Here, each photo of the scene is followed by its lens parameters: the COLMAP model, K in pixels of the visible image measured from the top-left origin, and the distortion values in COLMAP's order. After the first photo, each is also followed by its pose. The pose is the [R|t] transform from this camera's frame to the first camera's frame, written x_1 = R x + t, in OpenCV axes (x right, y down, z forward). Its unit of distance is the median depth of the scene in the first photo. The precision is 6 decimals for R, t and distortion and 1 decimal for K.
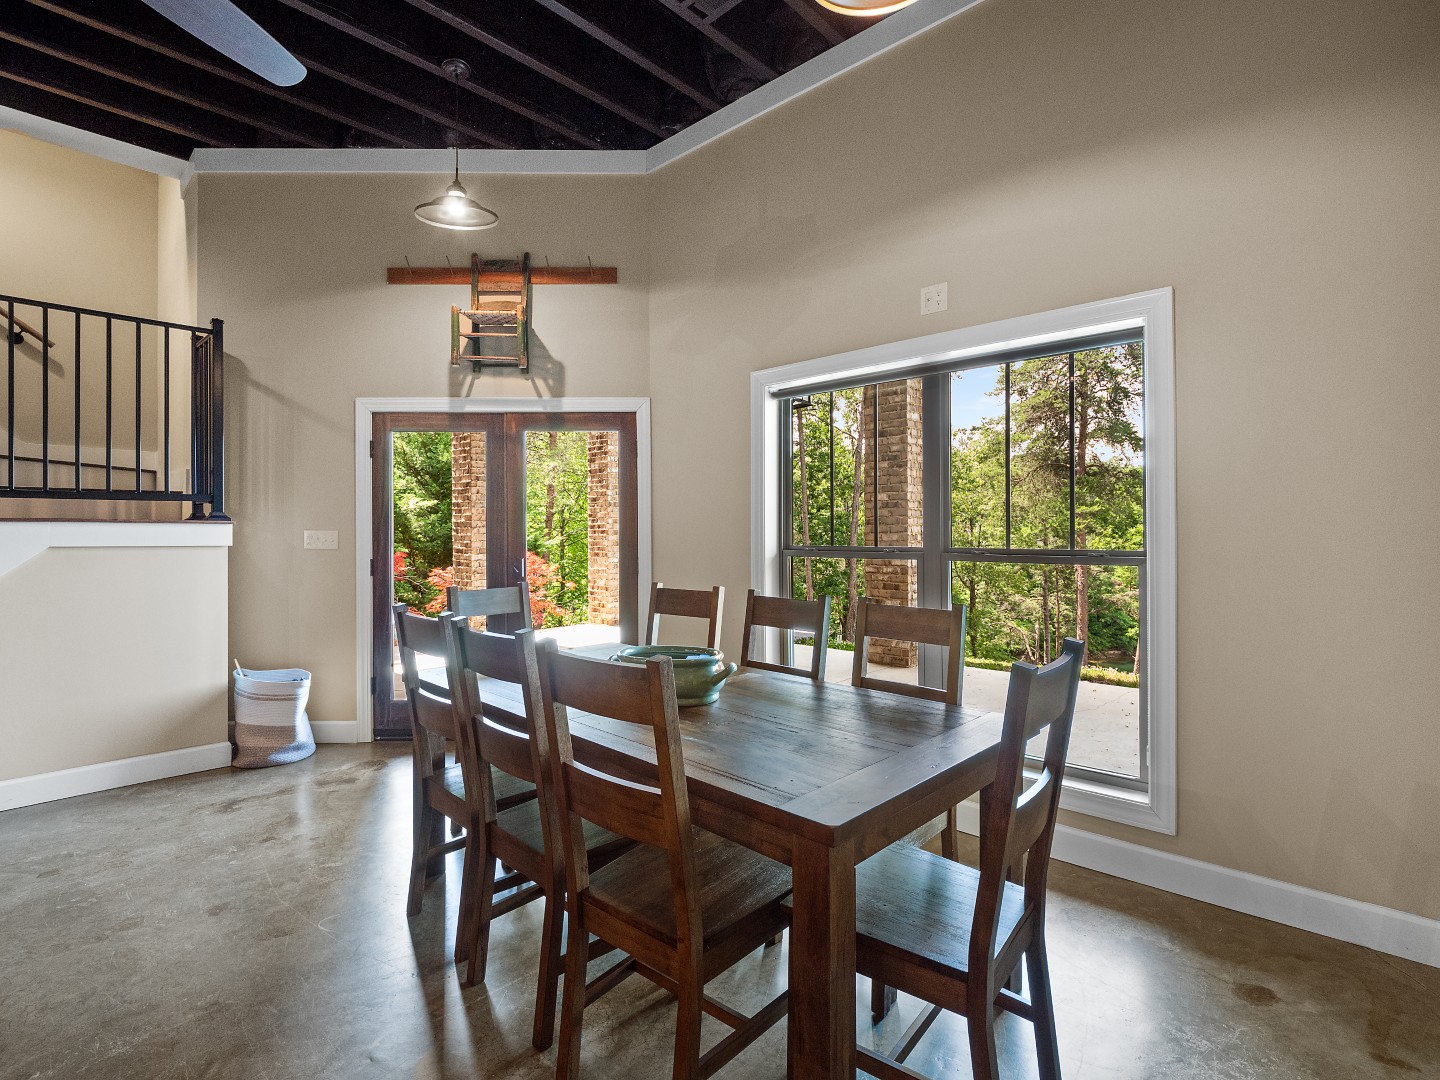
lens RADIAL K [[694.3, 0, 723.2], [0, 694.3, 530.4], [0, 0, 1]] dist [-0.014850, -0.001490]
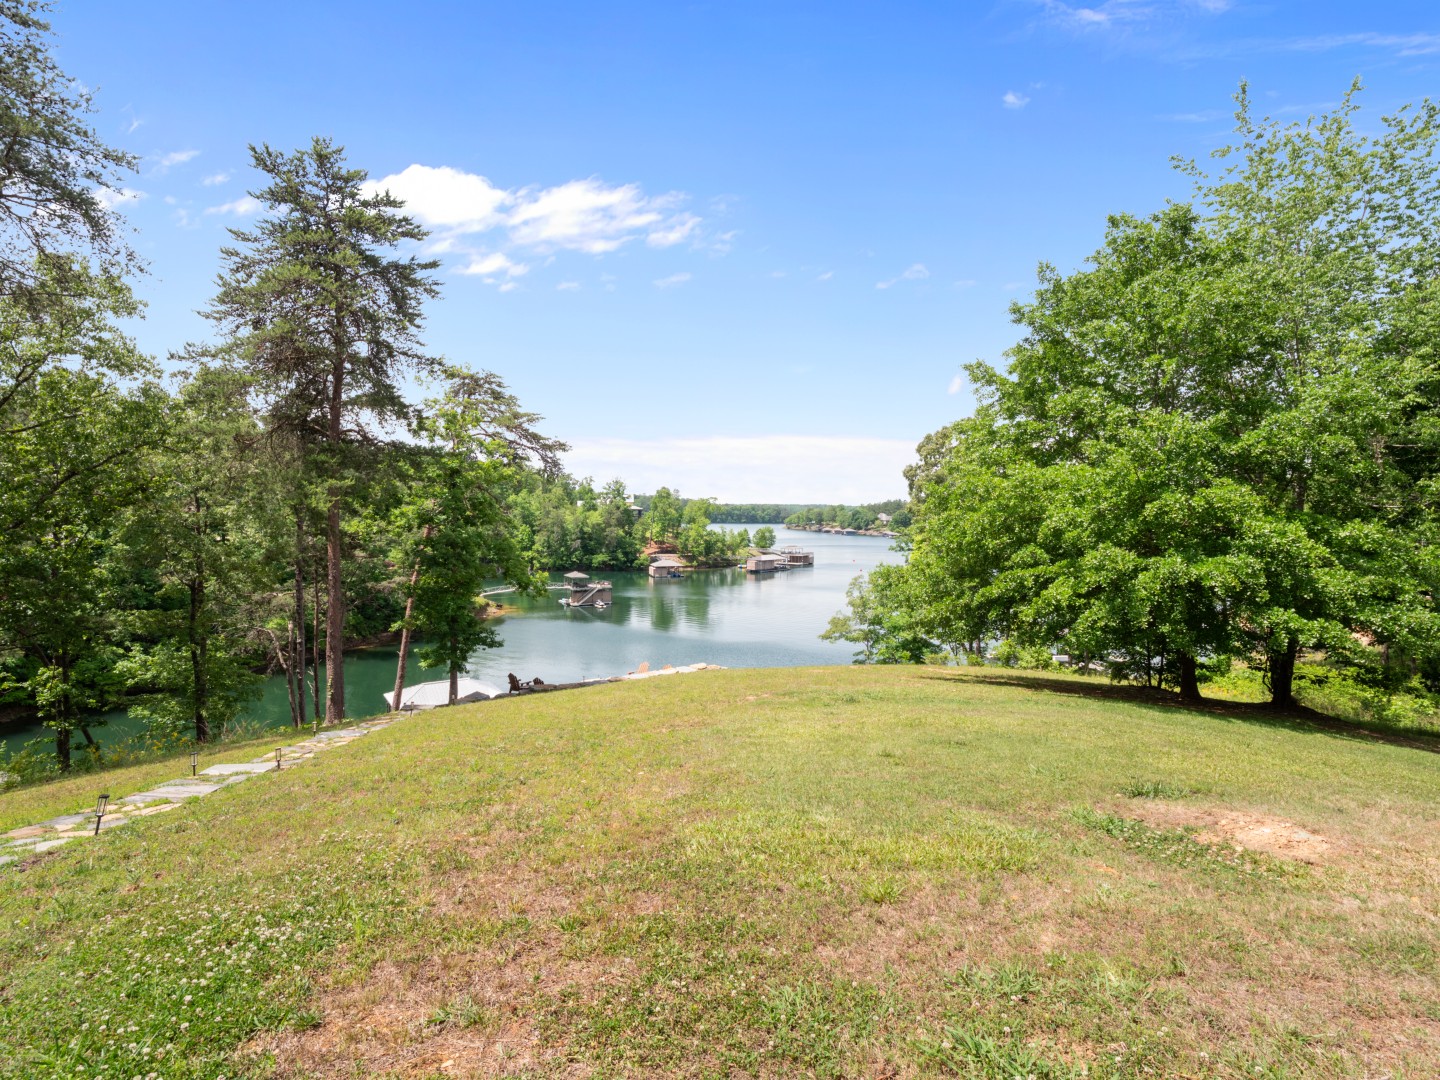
lens RADIAL K [[694.3, 0, 720.0], [0, 694.3, 529.9], [0, 0, 1]] dist [-0.014850, -0.001490]
pose [[0.575449, -0.005174, 0.817822, 0.111648], [-0.016329, 0.999708, 0.017814, 0.001183], [-0.817675, -0.023605, 0.575196, 0.158978]]
